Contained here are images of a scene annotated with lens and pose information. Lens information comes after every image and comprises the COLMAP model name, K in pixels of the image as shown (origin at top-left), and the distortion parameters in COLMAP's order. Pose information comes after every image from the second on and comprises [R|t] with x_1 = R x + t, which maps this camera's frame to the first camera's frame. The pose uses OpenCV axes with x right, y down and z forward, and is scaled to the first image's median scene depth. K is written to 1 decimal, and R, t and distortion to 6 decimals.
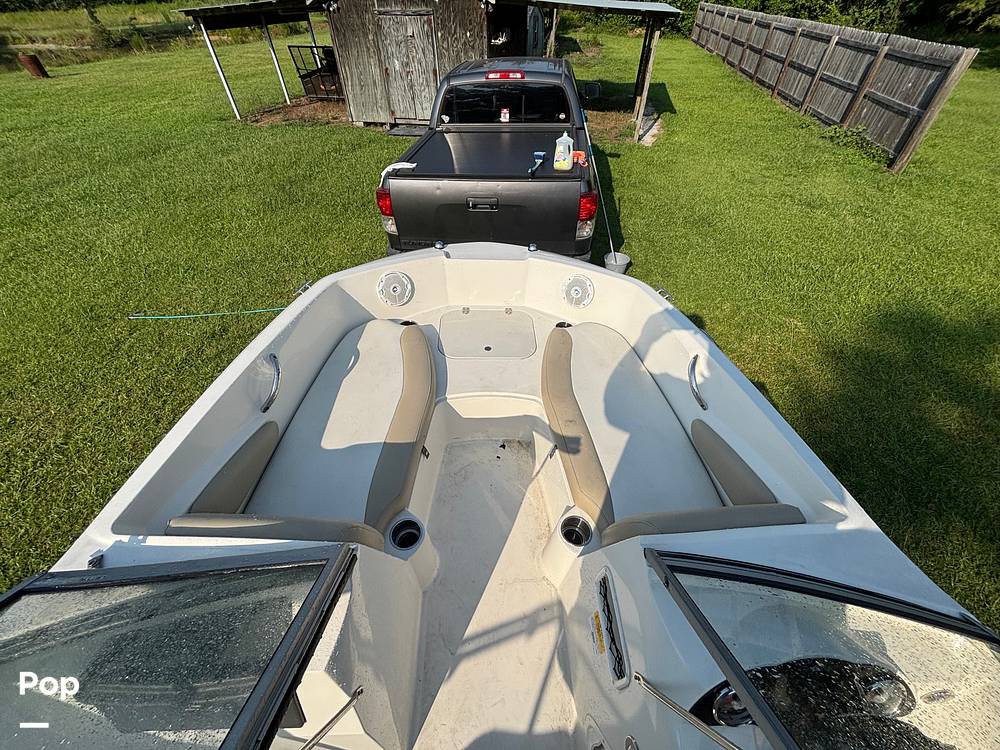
lens RADIAL K [[401.4, 0, 497.4], [0, 401.4, 375.5], [0, 0, 1]] dist [-0.000107, -0.000123]
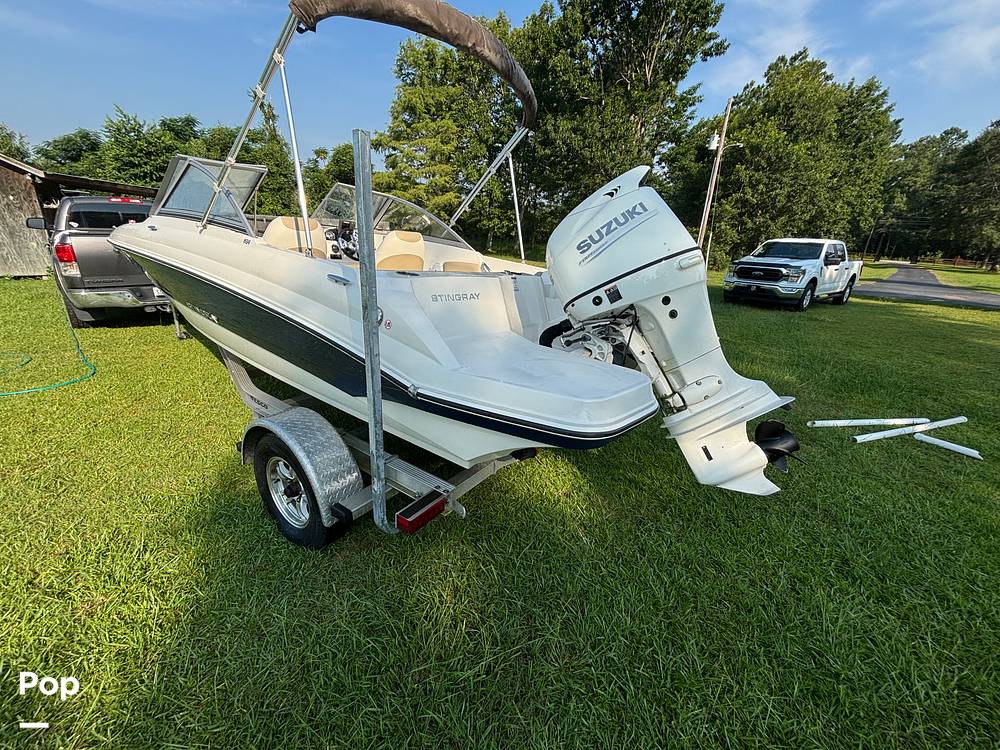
lens RADIAL K [[401.8, 0, 496.6], [0, 401.8, 374.7], [0, 0, 1]] dist [-0.012548, 0.006892]
pose [[0.601644, -0.230577, 0.764760, -0.208335], [0.508887, 0.848621, -0.144485, 0.344555], [-0.615677, 0.476105, 0.627906, -0.230957]]
